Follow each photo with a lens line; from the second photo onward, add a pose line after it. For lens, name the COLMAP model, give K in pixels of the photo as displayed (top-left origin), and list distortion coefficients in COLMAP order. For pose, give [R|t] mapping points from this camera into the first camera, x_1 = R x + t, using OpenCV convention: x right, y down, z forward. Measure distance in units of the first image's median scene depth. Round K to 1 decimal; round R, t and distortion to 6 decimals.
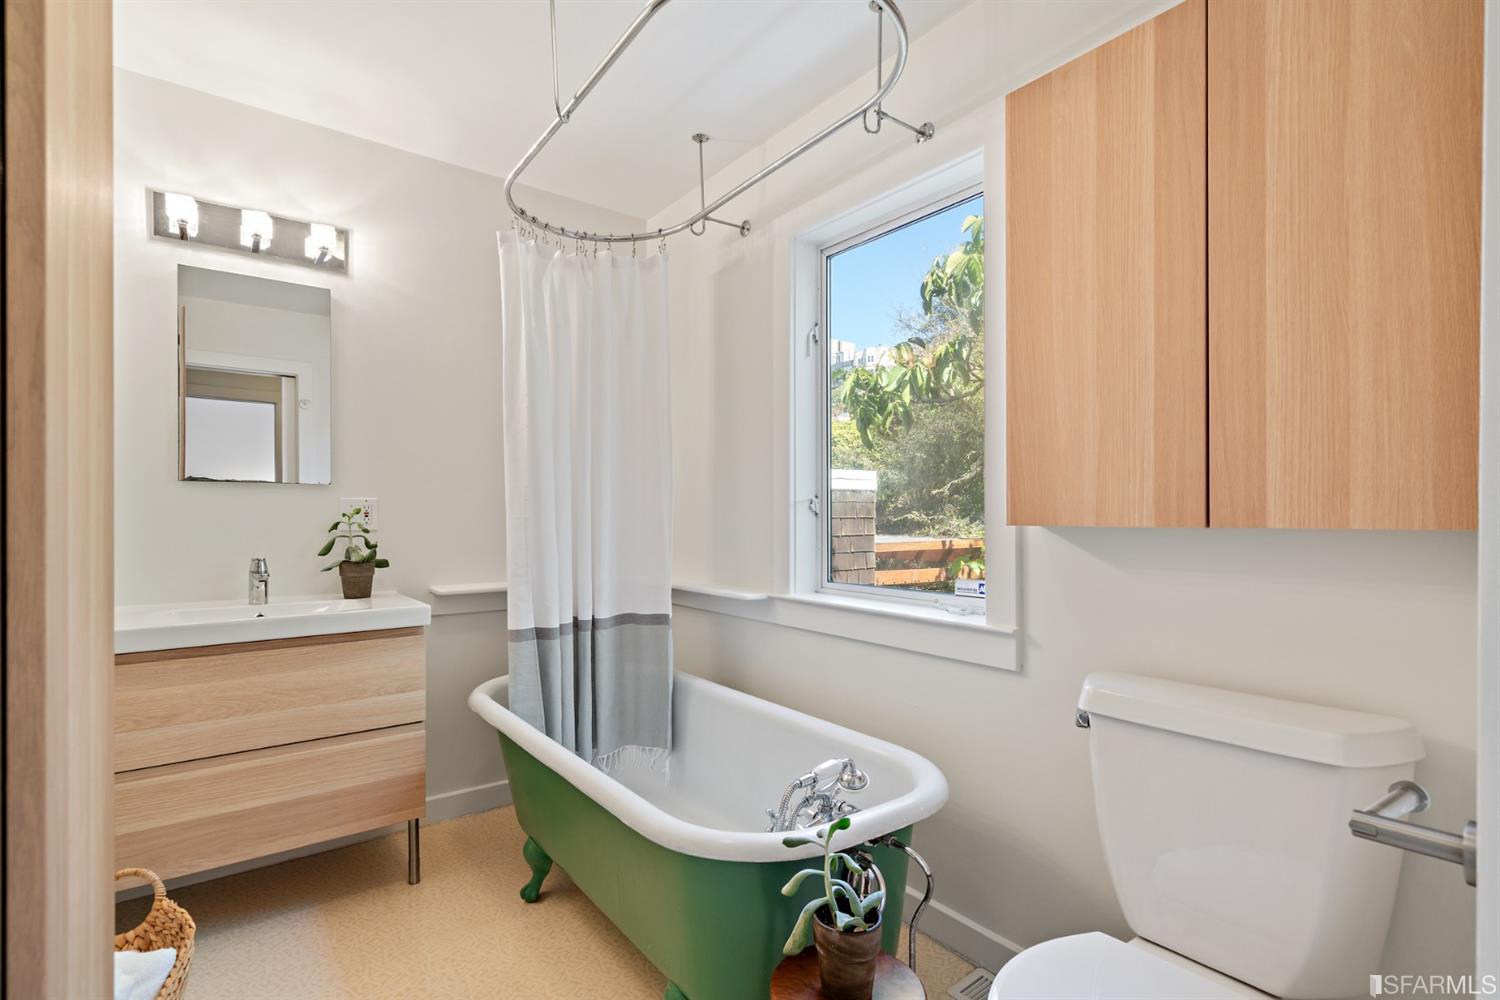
lens RADIAL K [[692.6, 0, 751.4], [0, 692.6, 508.3], [0, 0, 1]] dist [-0.000700, -0.000037]
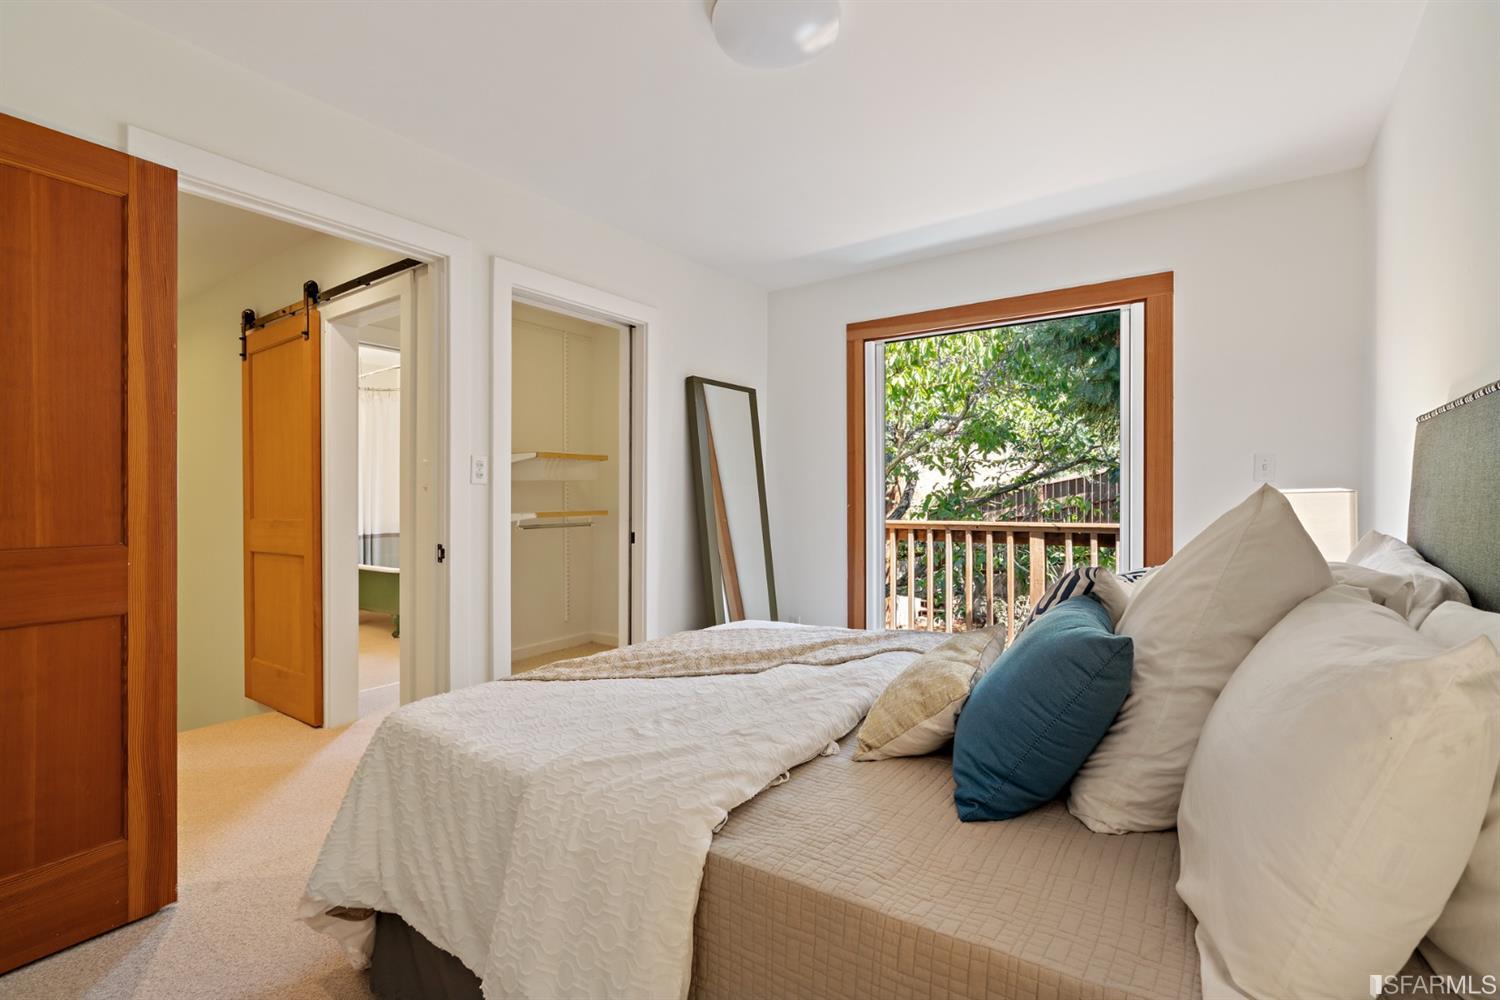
lens RADIAL K [[692.6, 0, 748.0], [0, 692.6, 498.2], [0, 0, 1]] dist [-0.000700, -0.000037]
pose [[0.954242, 0.003403, 0.299016, 0.348670], [-0.003419, 0.999994, -0.000469, 0.019131], [-0.299016, -0.000574, 0.954248, -1.935439]]
